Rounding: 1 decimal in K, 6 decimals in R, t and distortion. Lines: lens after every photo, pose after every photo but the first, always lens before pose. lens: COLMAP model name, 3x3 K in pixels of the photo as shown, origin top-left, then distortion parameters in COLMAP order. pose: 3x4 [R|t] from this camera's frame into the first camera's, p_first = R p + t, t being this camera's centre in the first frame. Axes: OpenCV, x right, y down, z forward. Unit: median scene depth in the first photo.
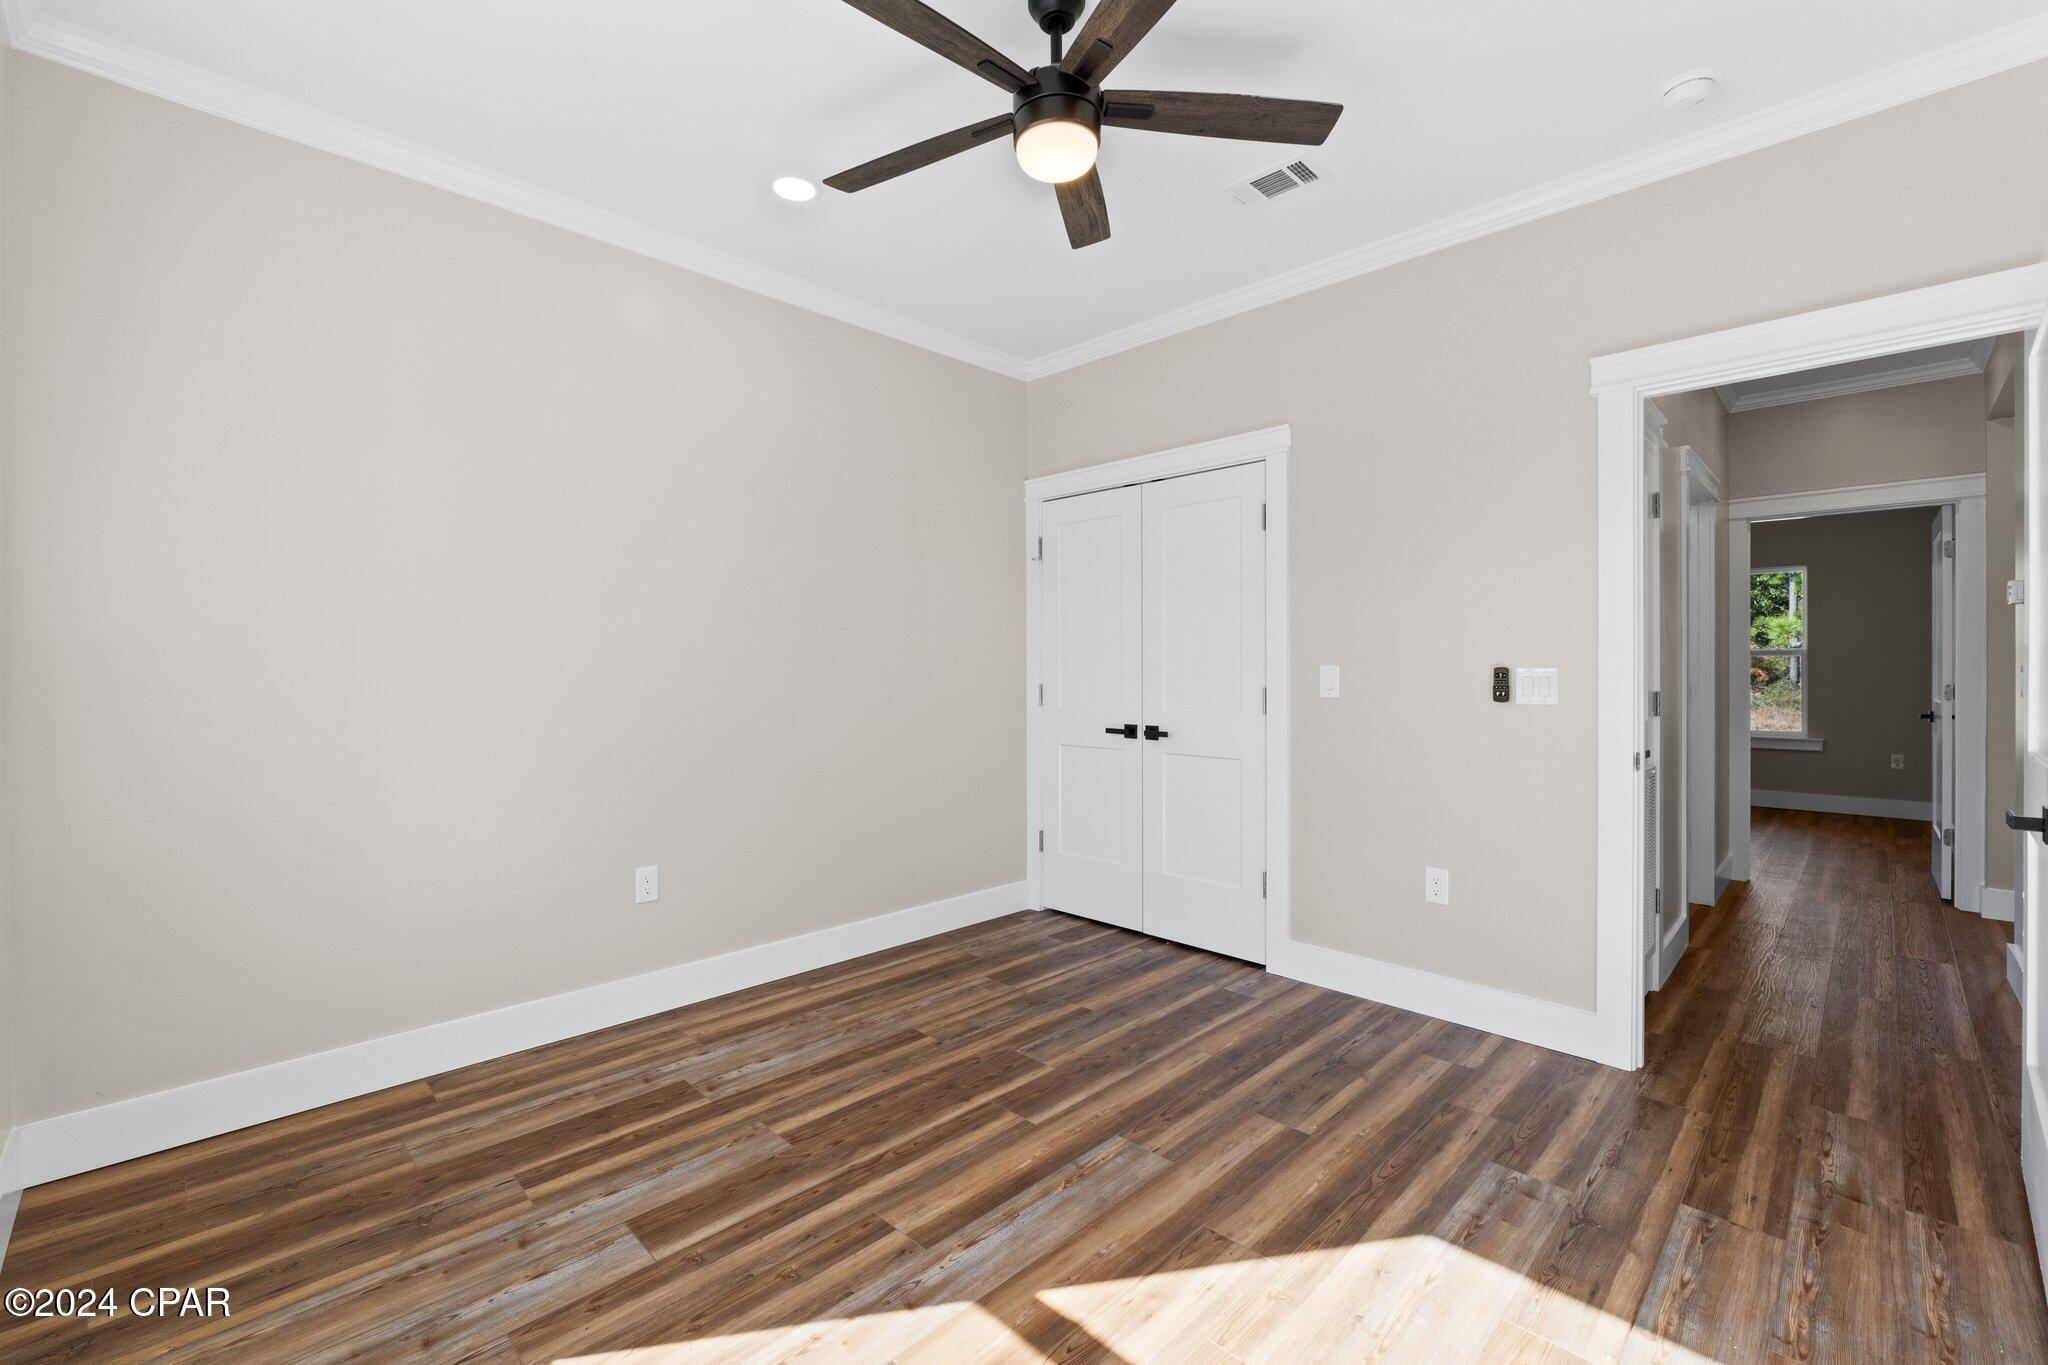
lens RADIAL K [[868.4, 0, 1004.2], [0, 868.4, 673.7], [0, 0, 1]] dist [-0.008936, -0.000149]
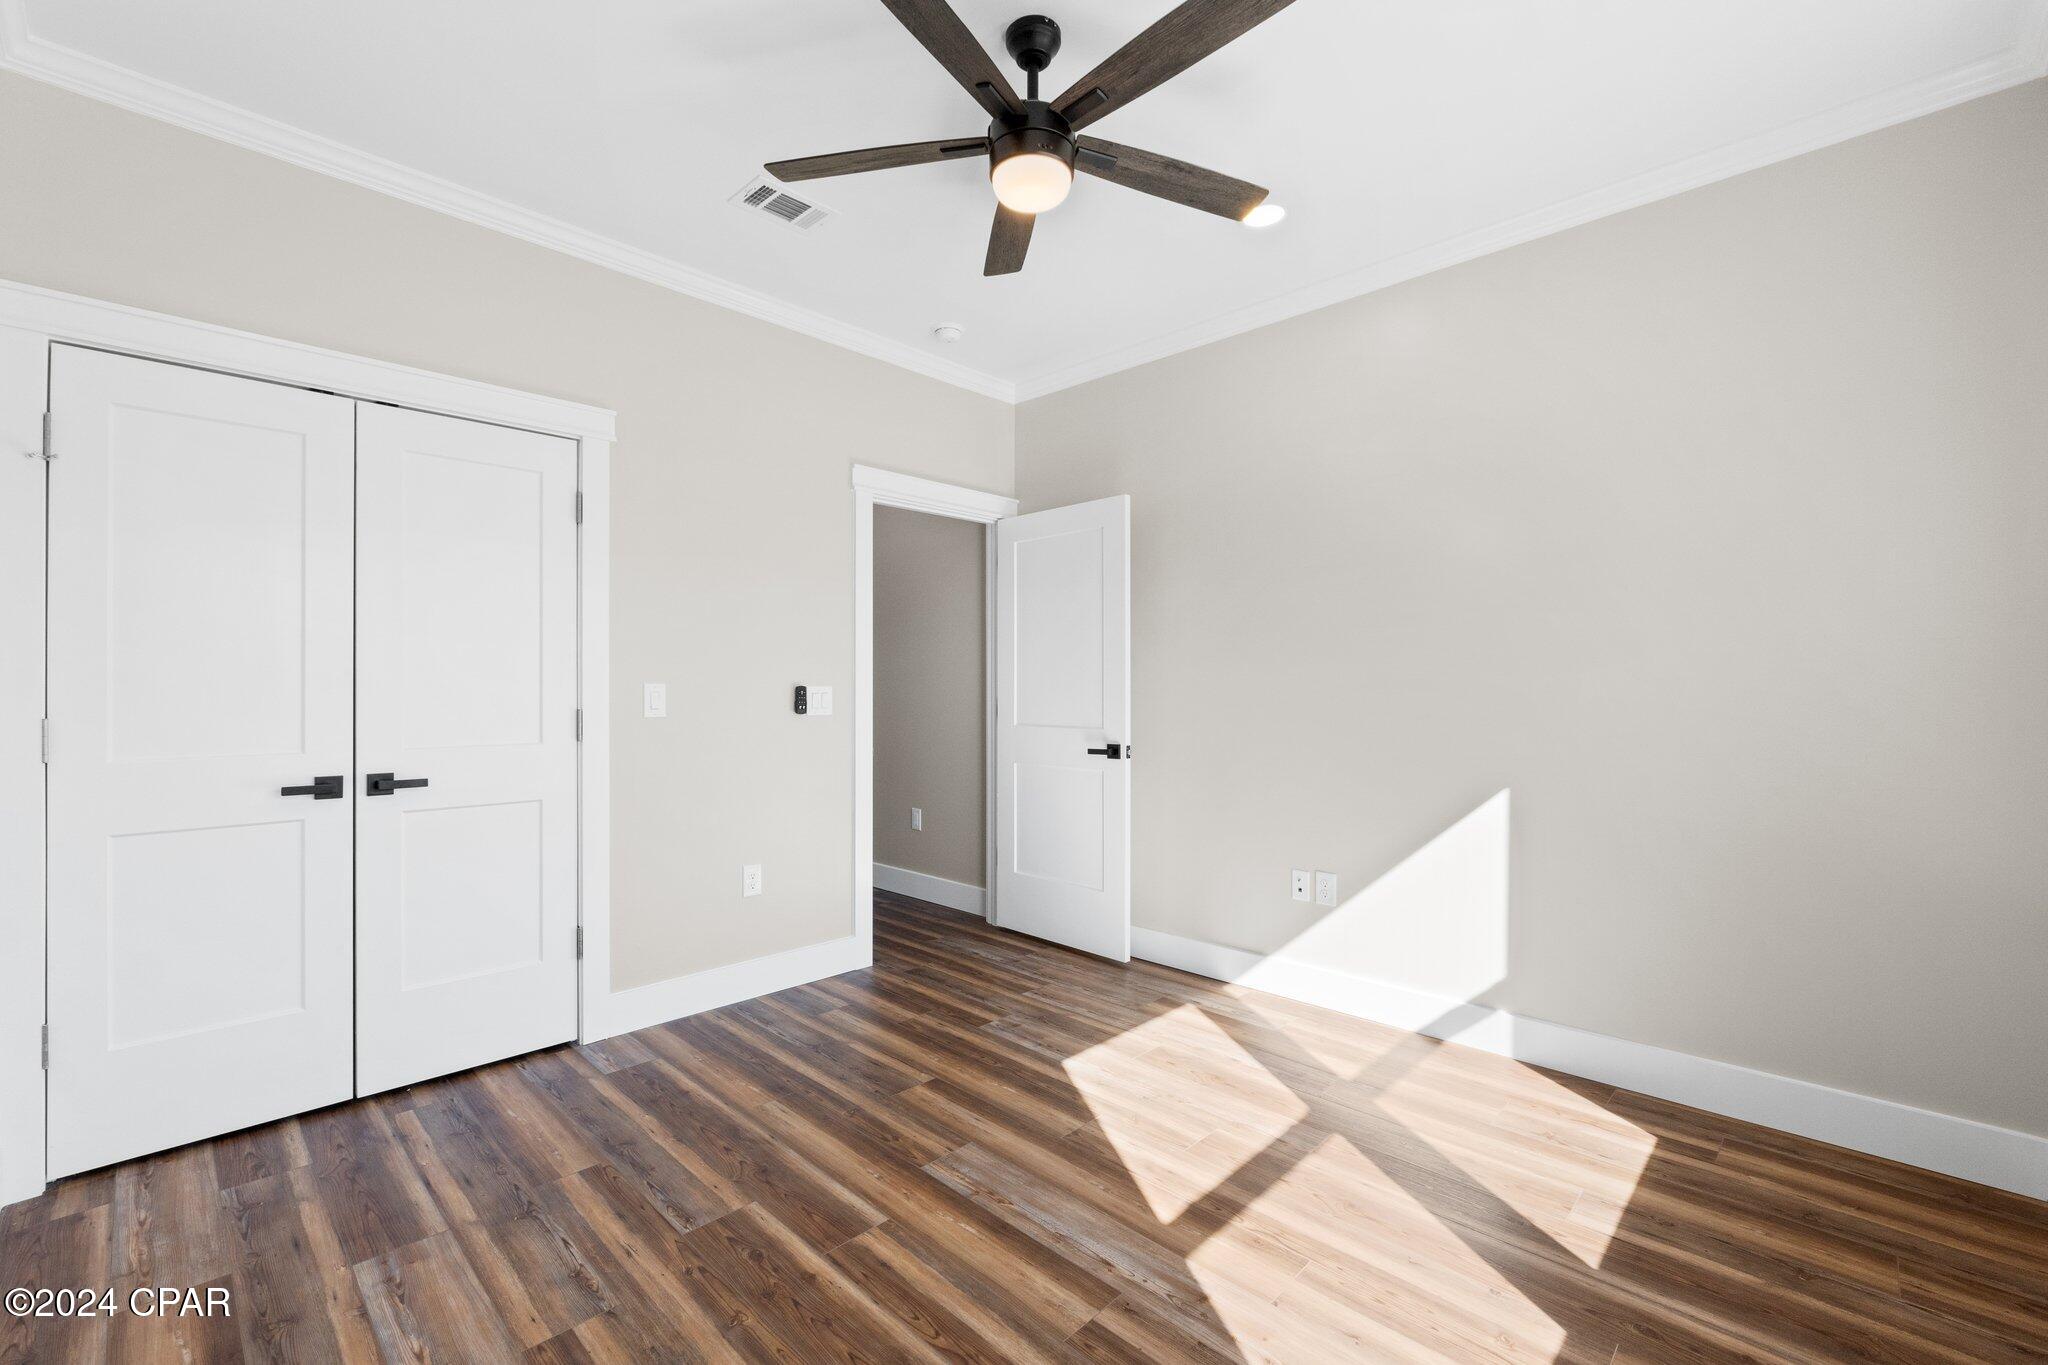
lens RADIAL K [[868.4, 0, 1004.9], [0, 868.4, 686.1], [0, 0, 1]] dist [-0.008936, -0.000149]
pose [[-0.013318, 0.000774, 0.999911, -0.700617], [0.006678, 0.999977, -0.000685, -0.004381], [-0.999889, 0.006668, -0.013323, 0.762003]]
